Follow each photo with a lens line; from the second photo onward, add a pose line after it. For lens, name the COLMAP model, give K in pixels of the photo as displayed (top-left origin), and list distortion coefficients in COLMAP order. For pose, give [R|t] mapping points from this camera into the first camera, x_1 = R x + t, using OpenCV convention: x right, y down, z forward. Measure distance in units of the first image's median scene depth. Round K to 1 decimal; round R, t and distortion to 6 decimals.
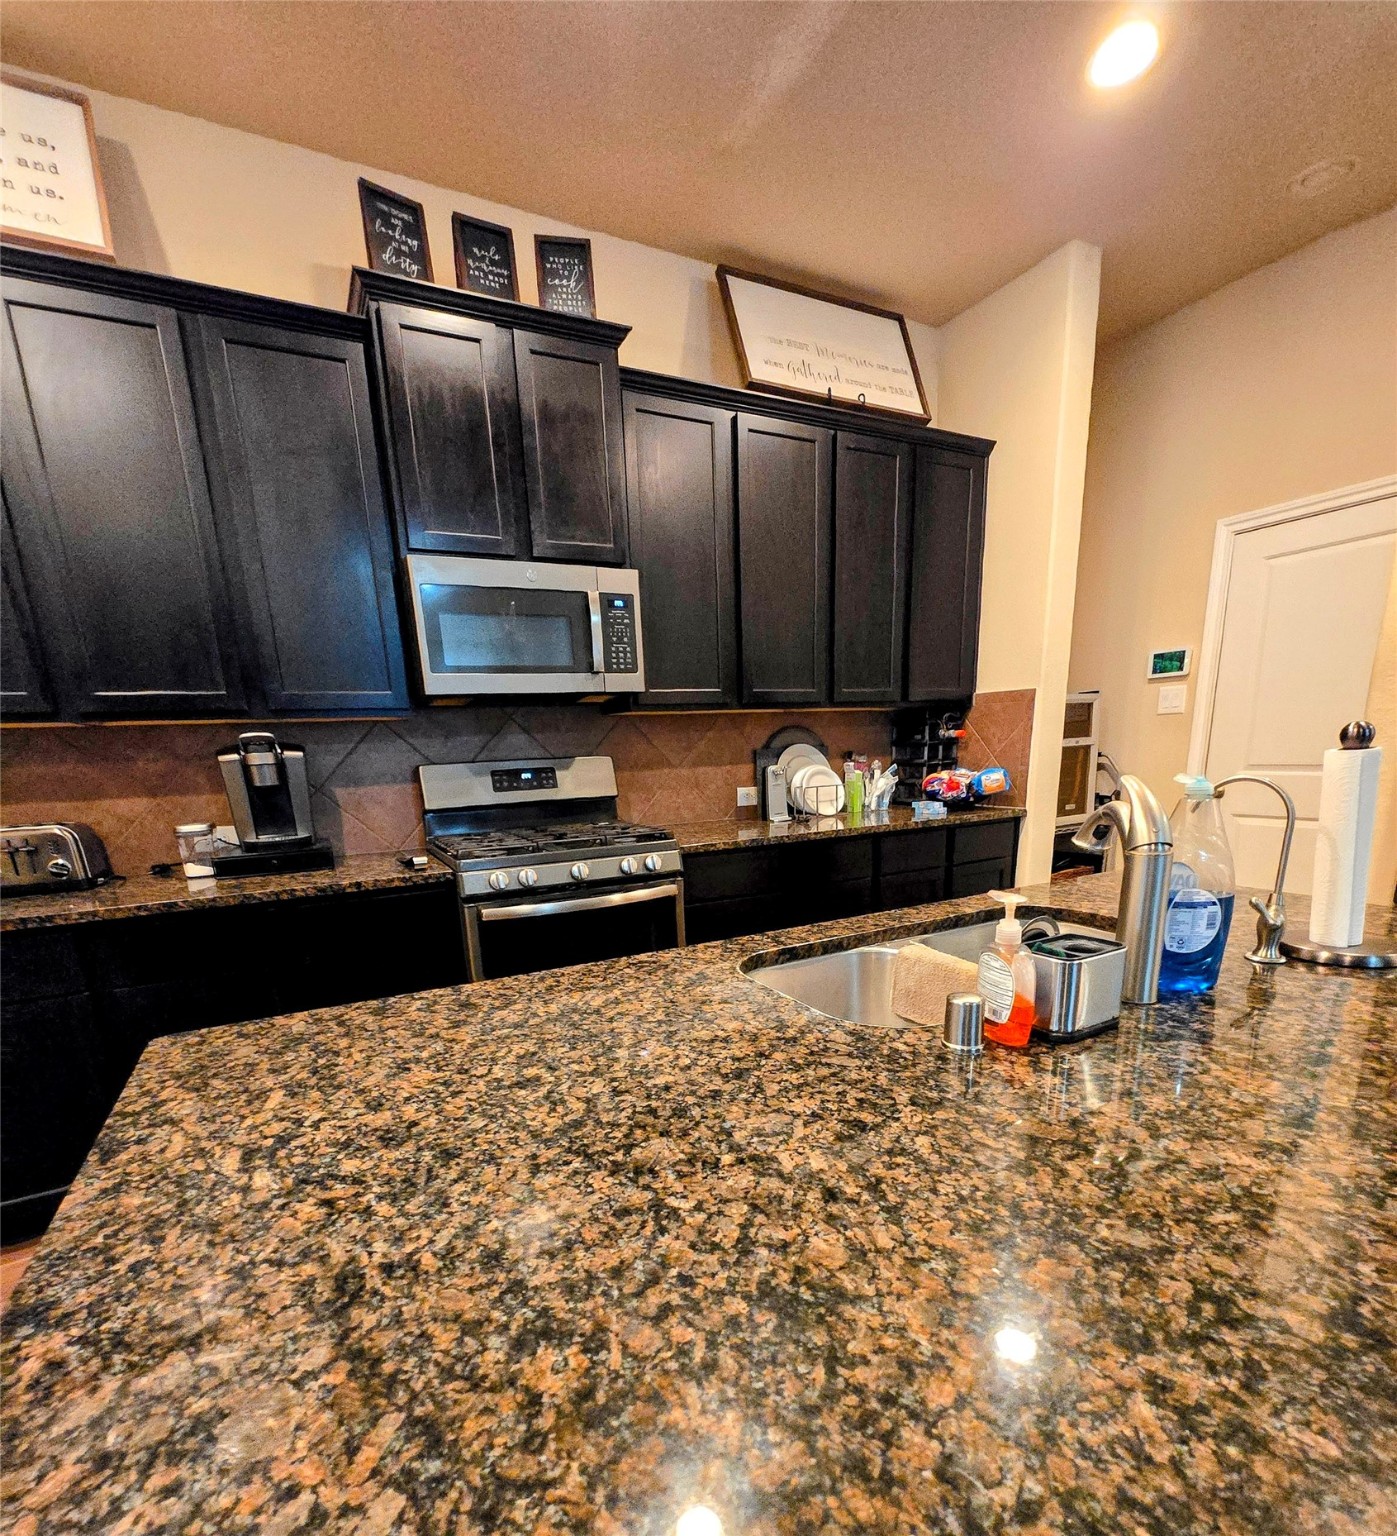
lens RADIAL K [[719.5, 0, 684.2], [0, 719.5, 928.0], [0, 0, 1]] dist [0.008067, -0.008947]
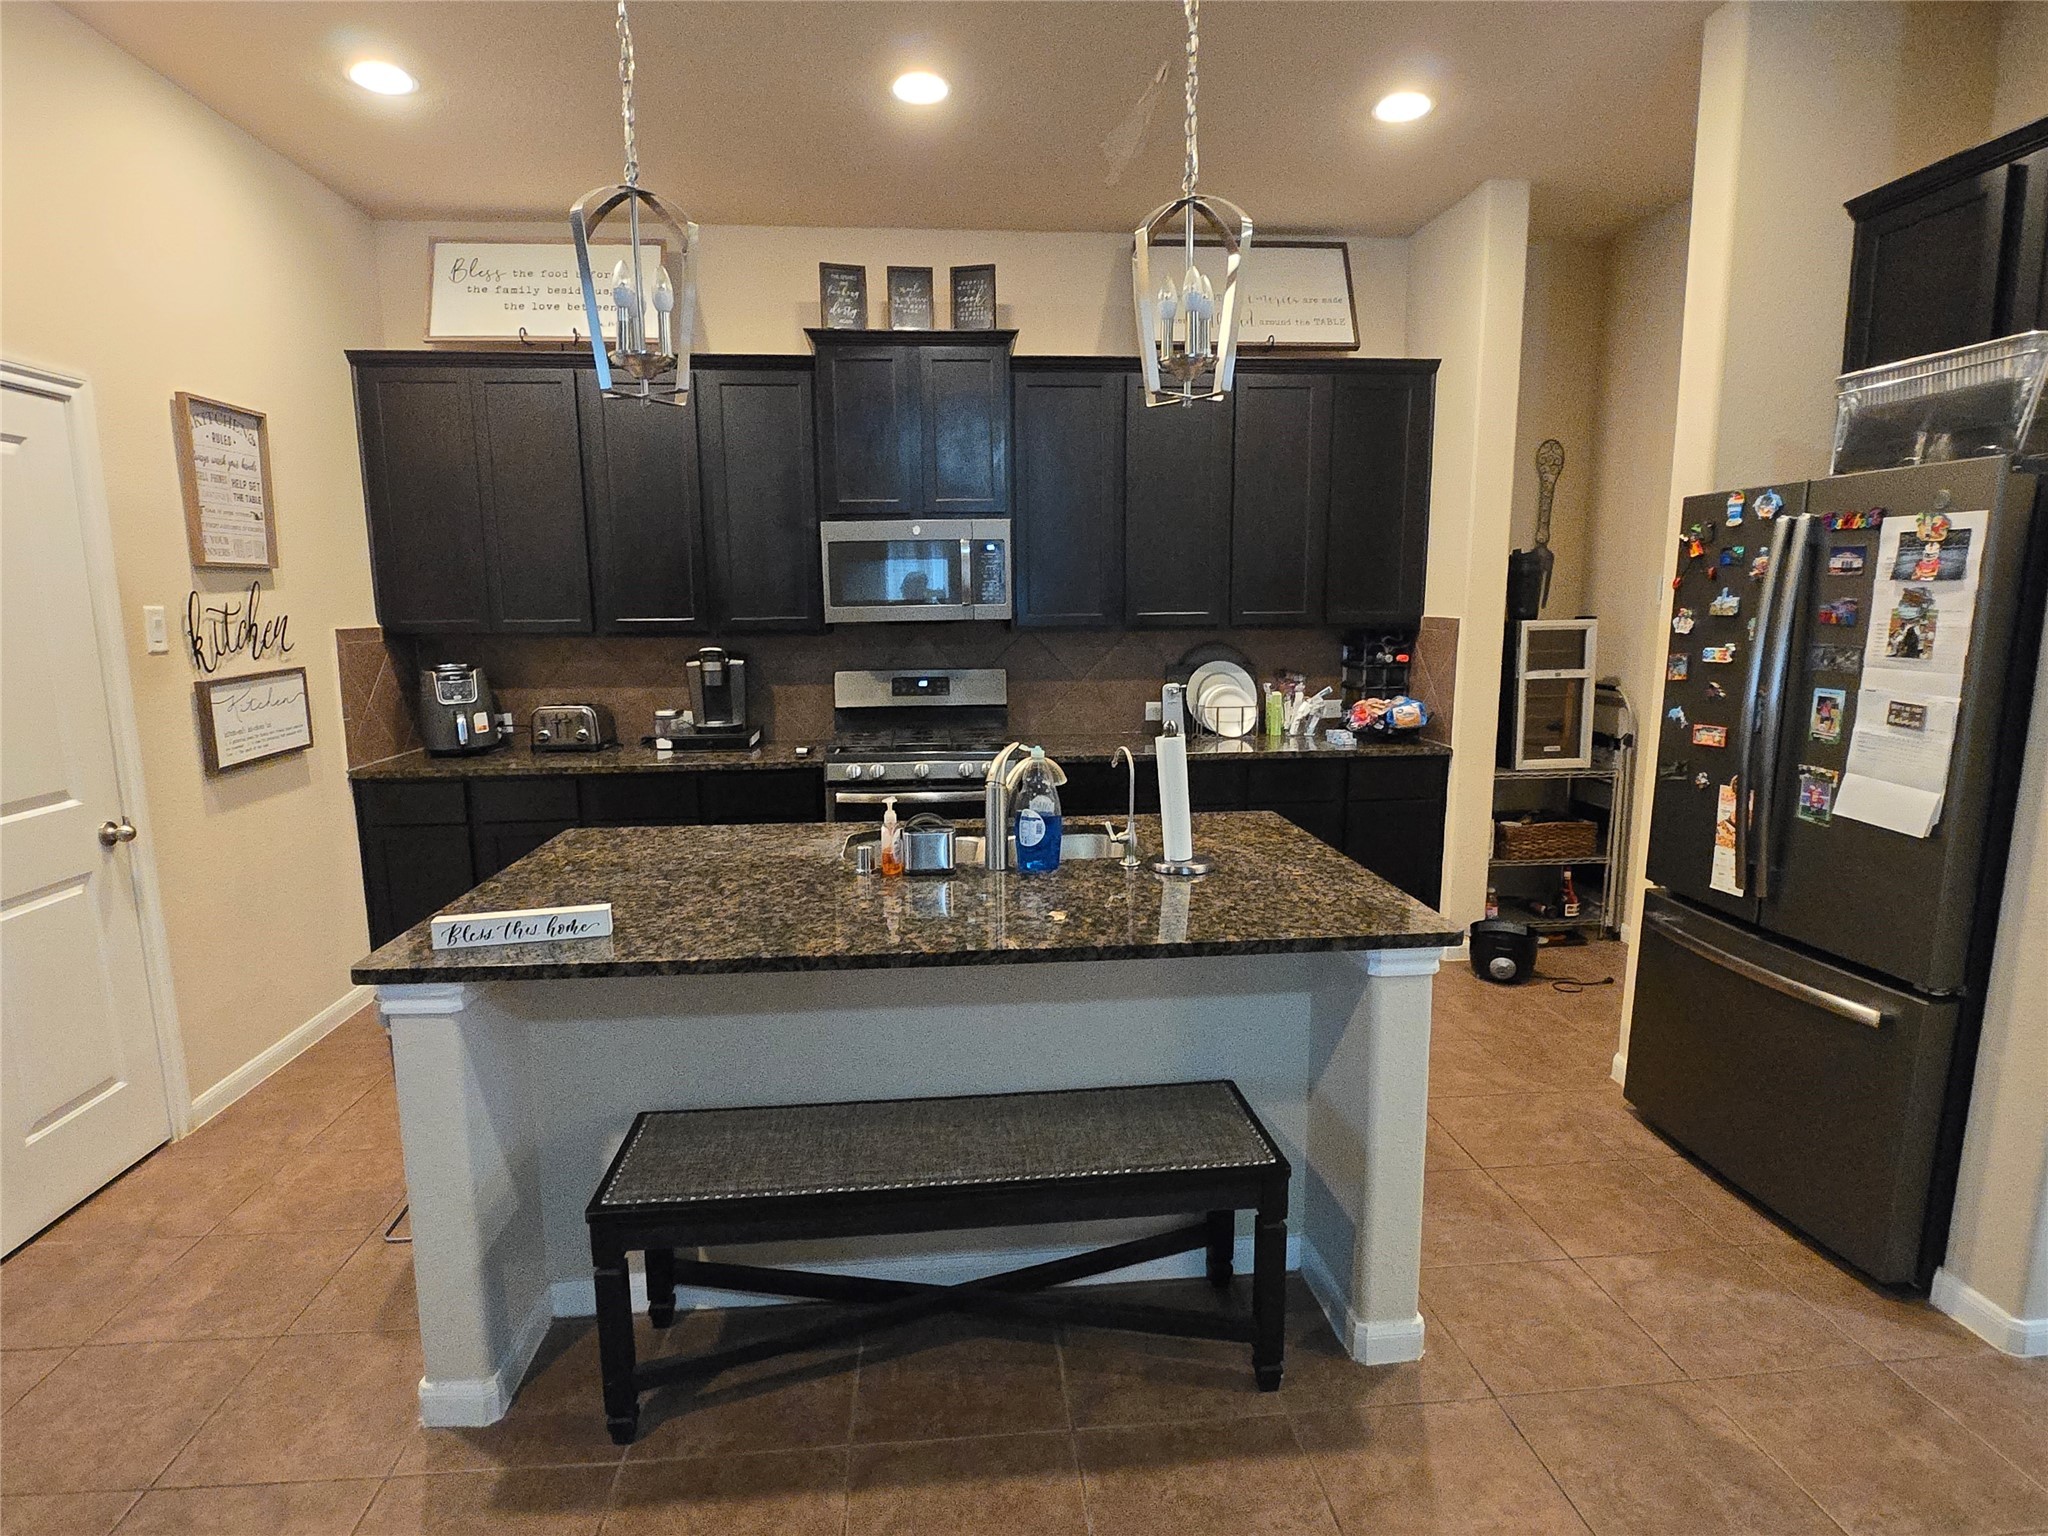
lens RADIAL K [[1034.0, 0, 1024.0], [0, 1034.0, 768.0], [0, 0, 1]] dist [-0.020426, -0.000209]
pose [[0.929352, 0.089432, -0.358201, 0.581843], [-0.118067, 0.991261, -0.058837, -0.000996], [0.349808, 0.096972, 0.931789, -0.505461]]
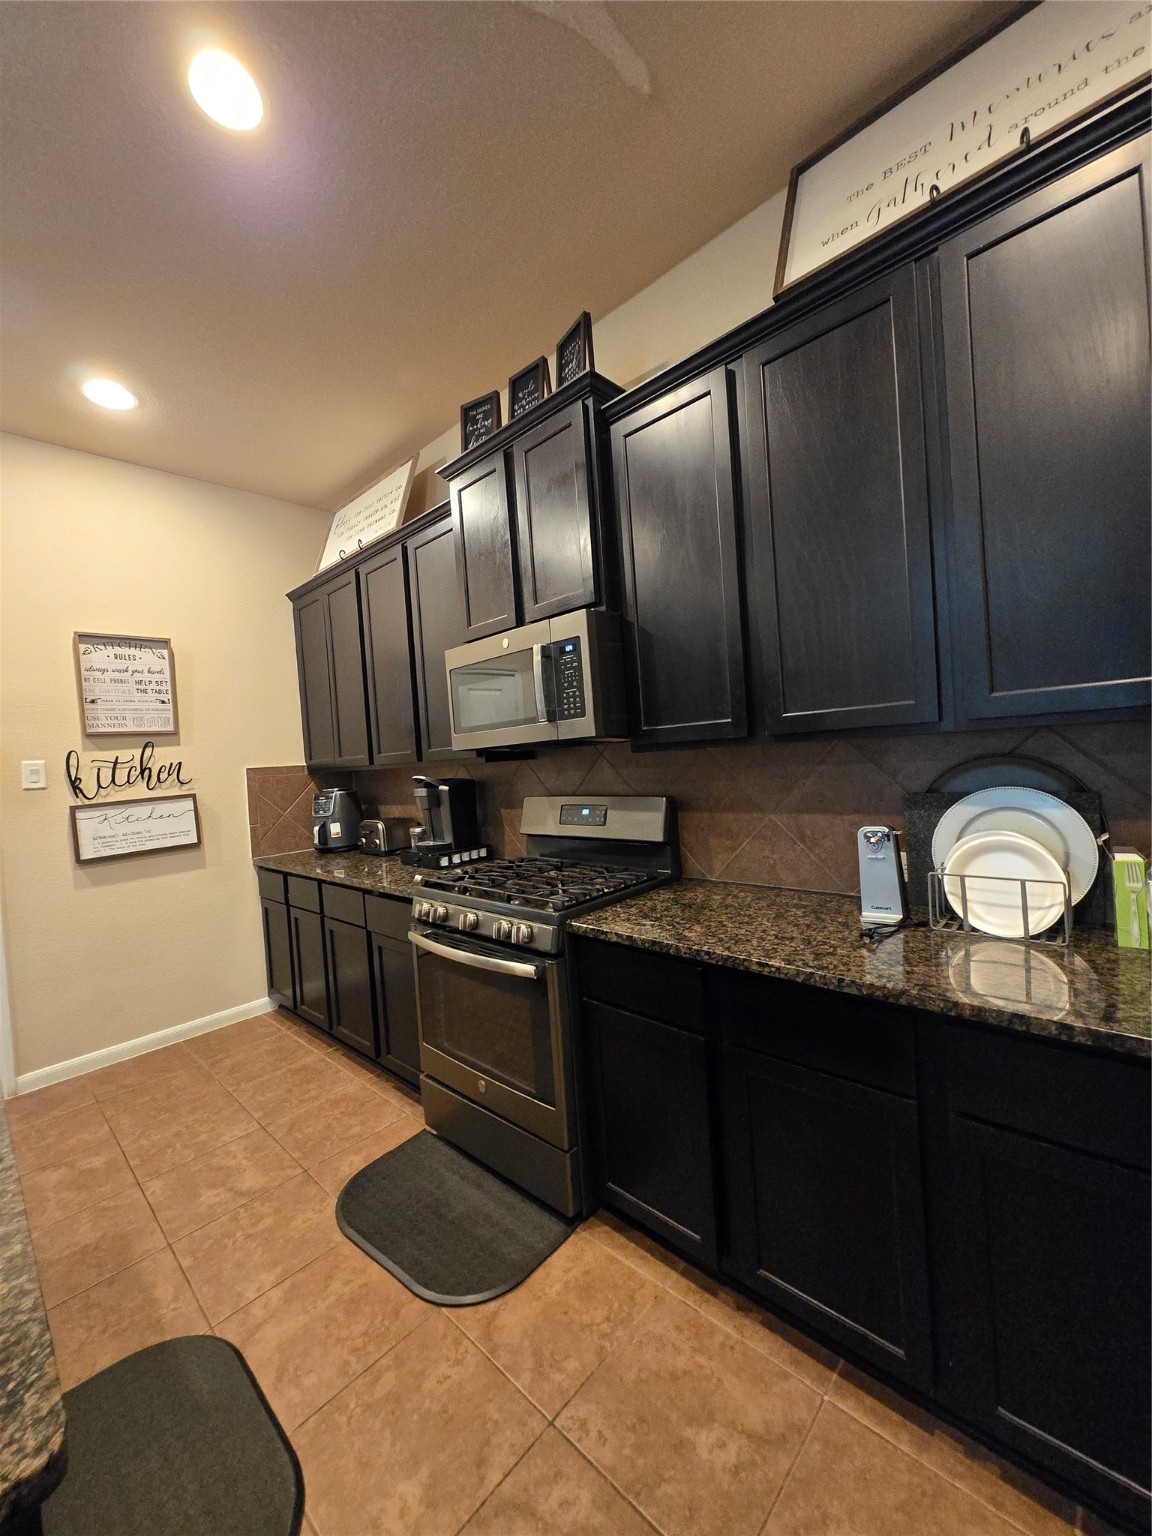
lens RADIAL K [[612.0, 0, 576.0], [0, 612.0, 768.0], [0, 0, 1]] dist [-0.012020, -0.000138]
pose [[0.331459, 0.038826, -0.942670, 0.651326], [-0.179916, 0.983419, -0.022757, -0.275551], [0.926156, 0.177145, 0.332948, 0.756442]]
